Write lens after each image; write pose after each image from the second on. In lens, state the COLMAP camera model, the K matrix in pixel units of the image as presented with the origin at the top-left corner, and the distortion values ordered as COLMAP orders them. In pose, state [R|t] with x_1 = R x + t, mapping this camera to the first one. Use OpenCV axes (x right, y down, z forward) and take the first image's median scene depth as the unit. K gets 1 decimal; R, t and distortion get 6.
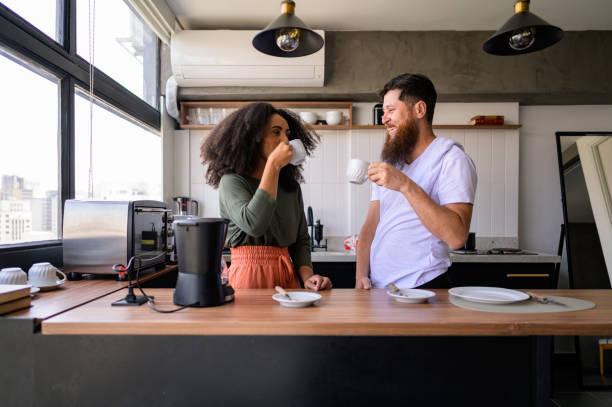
lens RADIAL K [[427.8, 0, 297.3], [0, 427.8, 217.1], [0, 0, 1]] dist [-0.003710, -0.002103]
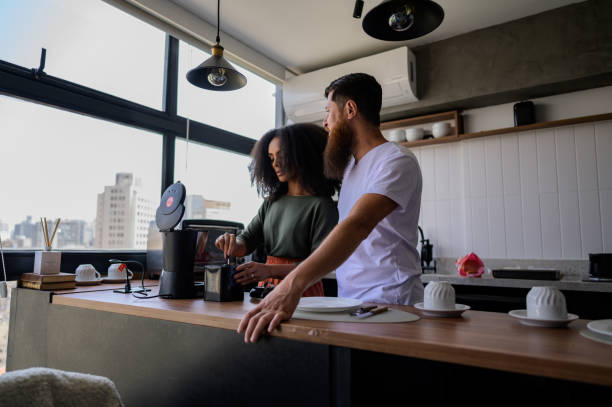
lens RADIAL K [[428.4, 0, 302.5], [0, 428.4, 203.7], [0, 0, 1]] dist [0.001685, 0.002035]
pose [[0.831014, -0.055534, -0.553472, 0.368958], [-0.003096, 0.994527, -0.104438, 0.029105], [0.556242, 0.088503, 0.826294, 0.071966]]
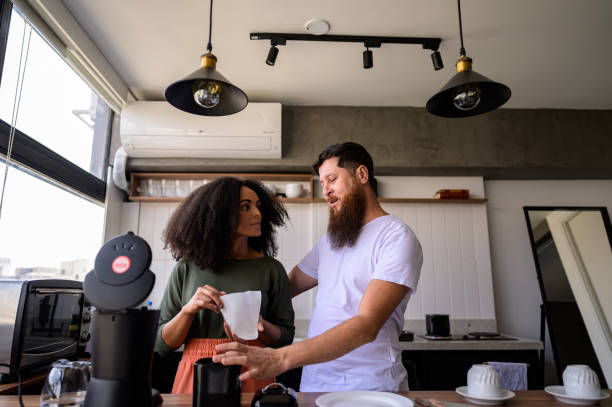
lens RADIAL K [[429.3, 0, 299.1], [0, 429.3, 201.5], [0, 0, 1]] dist [-0.003820, -0.000346]
pose [[0.998934, 0.006850, 0.045656, 0.057317], [0.003074, 0.976867, -0.213825, -0.004749], [-0.046064, 0.213738, 0.975804, 0.077447]]
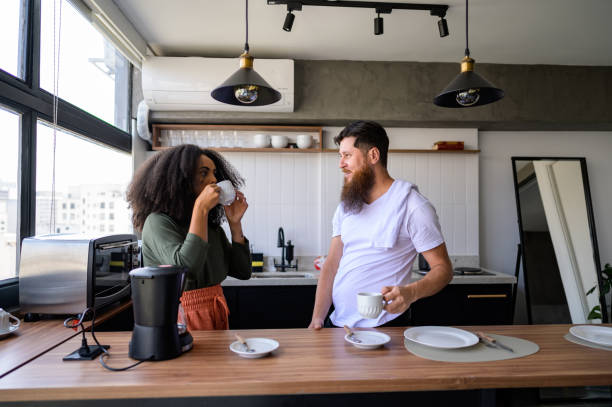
lens RADIAL K [[416.3, 0, 306.0], [0, 416.3, 203.5], [0, 0, 1]] dist [-0.005972, 0.001080]
pose [[0.997747, -0.000179, 0.067090, 0.023946], [0.002473, 0.999415, -0.034104, -0.050679], [-0.067045, 0.034193, 0.997164, 0.002073]]
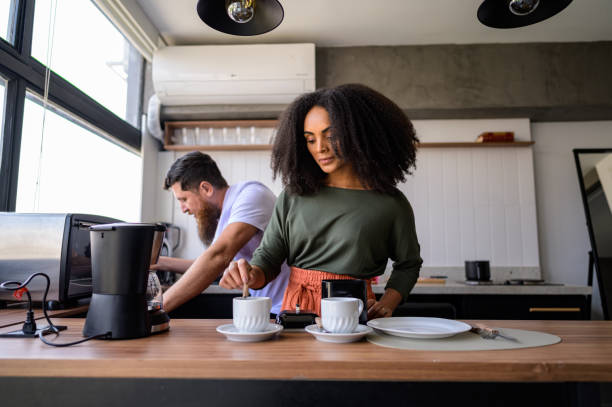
lens RADIAL K [[429.3, 0, 299.1], [0, 429.3, 201.5], [0, 0, 1]] dist [-0.003820, -0.000346]
pose [[0.999577, -0.005393, -0.028580, 0.050939], [0.001649, 0.991585, -0.129449, 0.029000], [0.029038, 0.129347, 0.991174, 0.099429]]
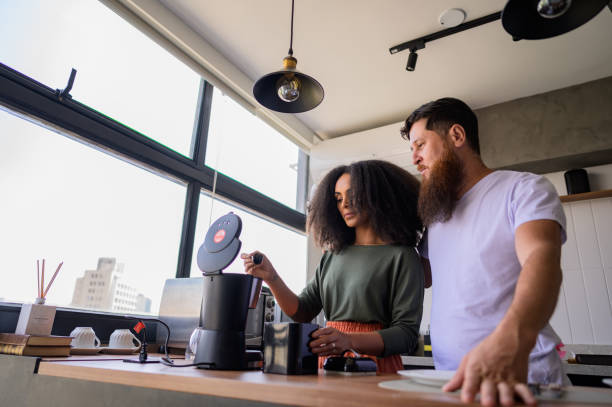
lens RADIAL K [[416.3, 0, 306.0], [0, 416.3, 203.5], [0, 0, 1]] dist [-0.005972, 0.001080]
pose [[0.860465, -0.135974, -0.491031, 0.205144], [-0.033059, 0.946801, -0.320116, 0.066319], [0.508436, 0.291682, 0.810194, 0.132681]]
